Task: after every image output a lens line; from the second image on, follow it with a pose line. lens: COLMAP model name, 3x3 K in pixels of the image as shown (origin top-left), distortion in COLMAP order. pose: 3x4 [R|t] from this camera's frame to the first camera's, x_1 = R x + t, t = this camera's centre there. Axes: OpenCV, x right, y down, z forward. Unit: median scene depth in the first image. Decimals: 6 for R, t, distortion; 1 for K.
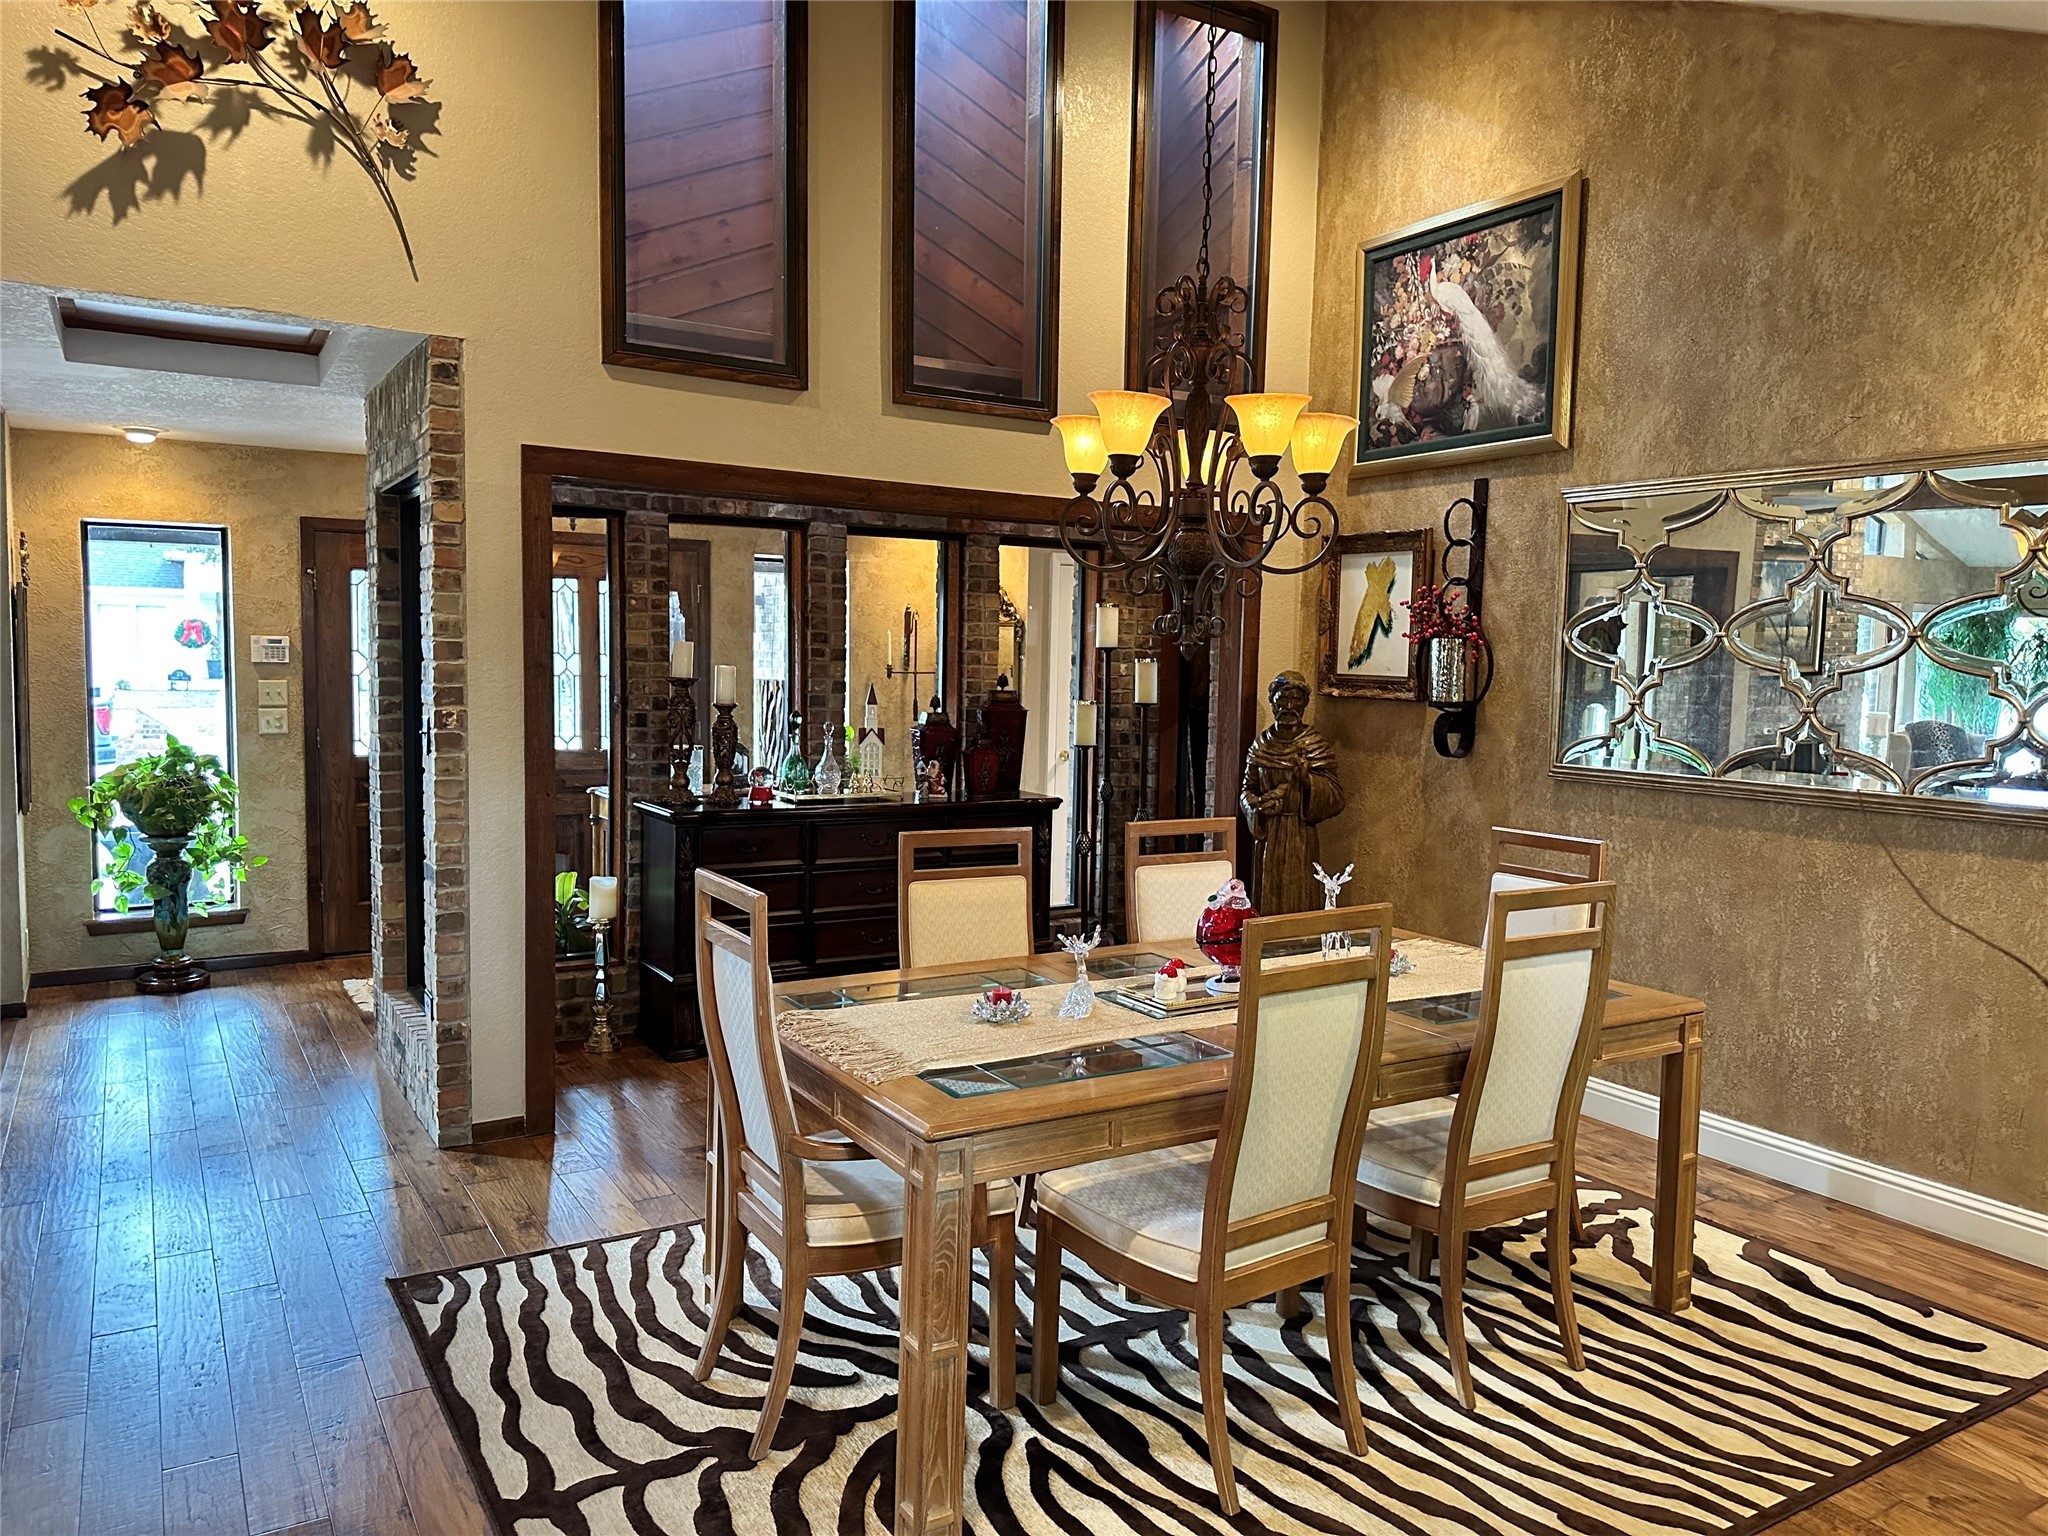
lens RADIAL K [[1433.7, 0, 1027.2], [0, 1433.7, 800.8], [0, 0, 1]] dist [0.117984, -0.152069]
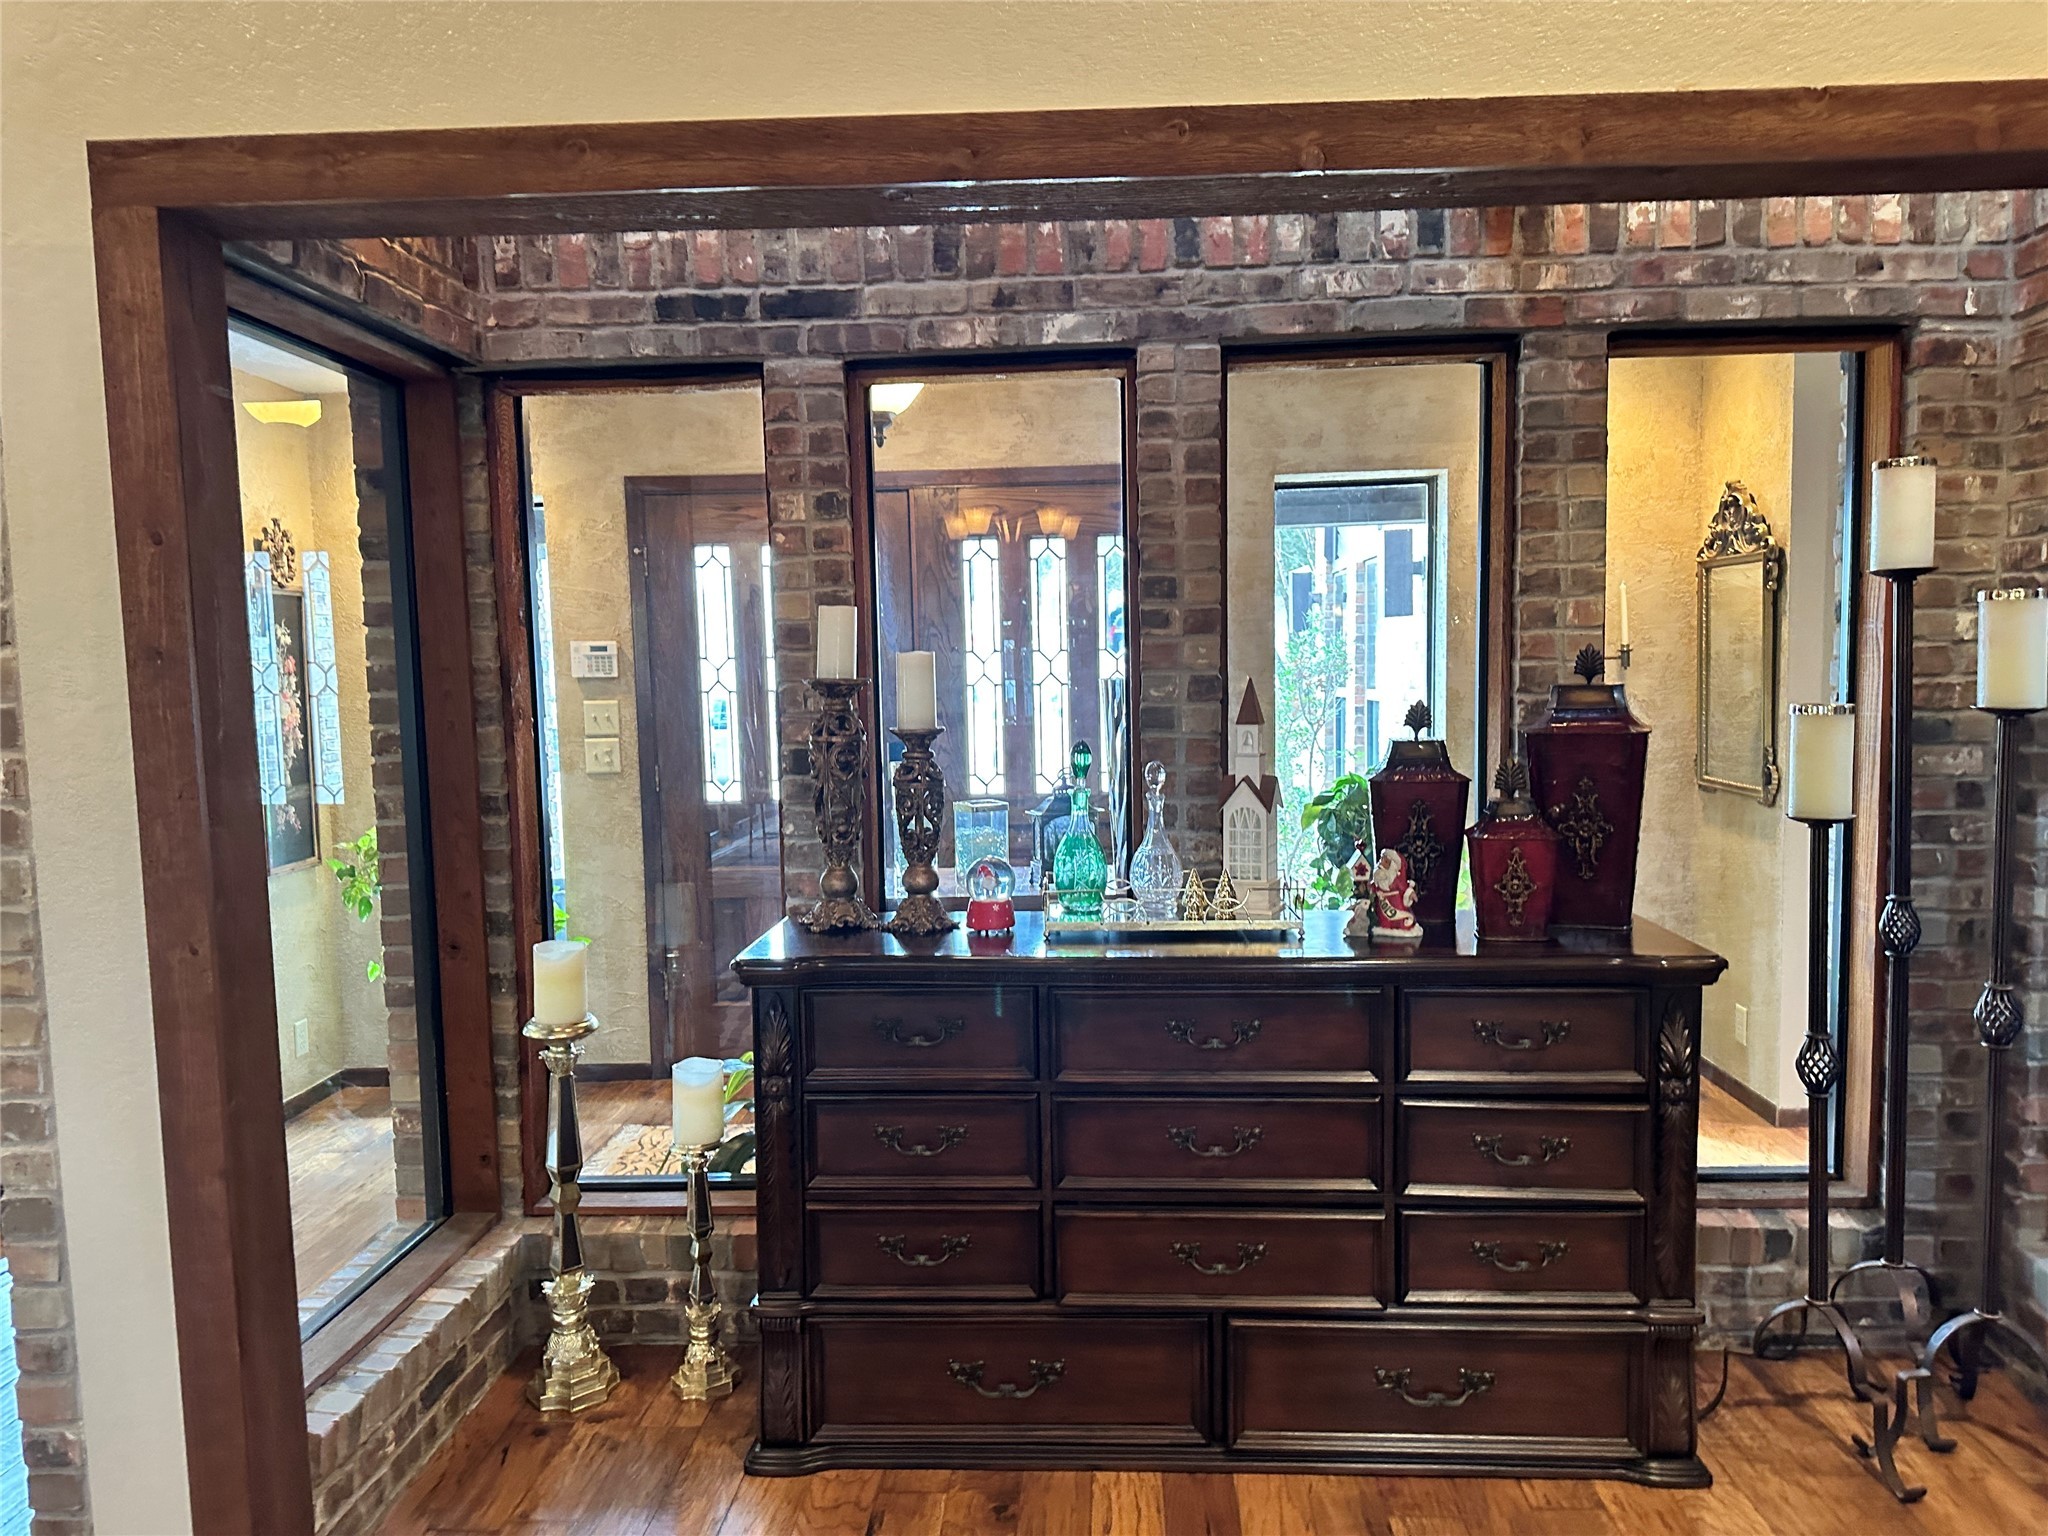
lens RADIAL K [[1433.7, 0, 1027.2], [0, 1433.7, 800.8], [0, 0, 1]] dist [0.117984, -0.152069]
pose [[0.829169, 0.018158, -0.558703, 0.087067], [-0.022185, 0.999754, -0.000433, -0.039382], [0.558557, 0.012754, 0.829368, 0.557727]]
